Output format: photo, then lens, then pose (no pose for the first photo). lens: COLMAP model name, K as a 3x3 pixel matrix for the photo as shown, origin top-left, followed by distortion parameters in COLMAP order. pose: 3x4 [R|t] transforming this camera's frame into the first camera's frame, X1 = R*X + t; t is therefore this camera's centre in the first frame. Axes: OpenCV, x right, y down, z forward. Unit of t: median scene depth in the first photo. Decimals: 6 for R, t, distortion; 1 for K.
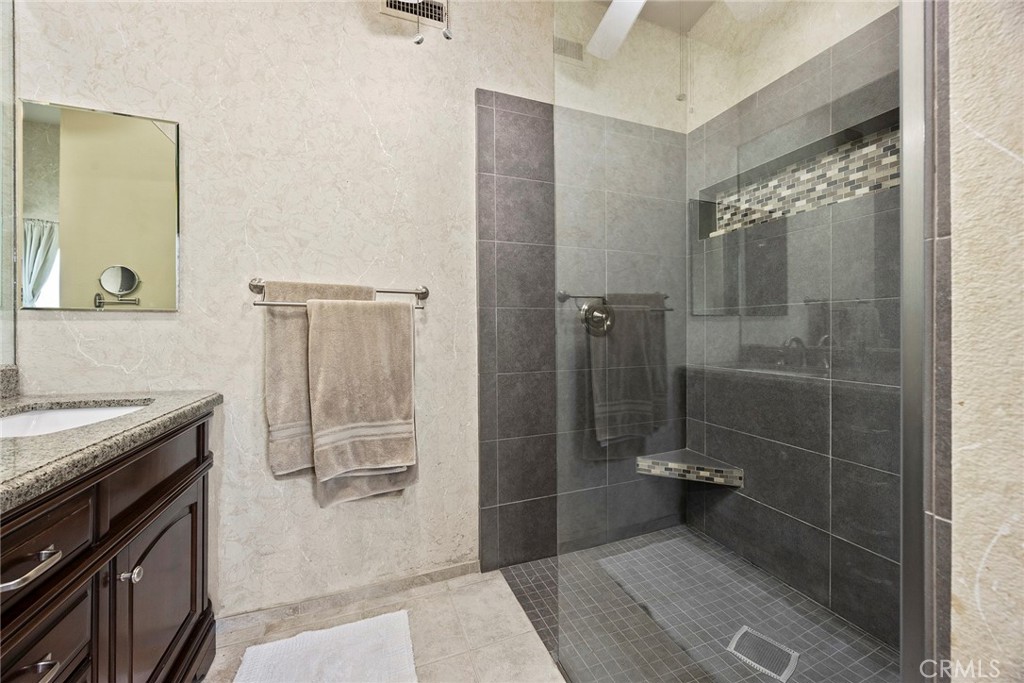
lens RADIAL K [[384.1, 0, 510.0], [0, 384.1, 331.4], [0, 0, 1]] dist [-0.000649, 0.000008]
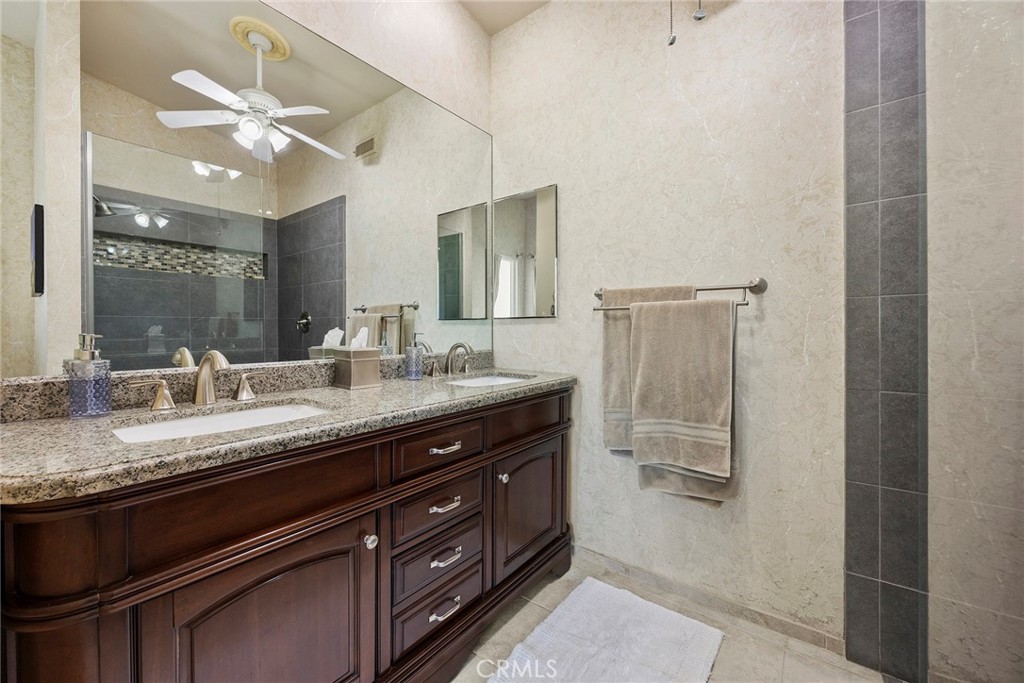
lens RADIAL K [[408.7, 0, 510.3], [0, 408.7, 332.4], [0, 0, 1]] dist [0.001050, 0.000367]
pose [[0.525355, 0.002740, -0.850879, 0.303247], [0.003366, 0.999980, 0.005298, -0.003474], [0.850876, -0.005647, 0.525336, 0.052394]]
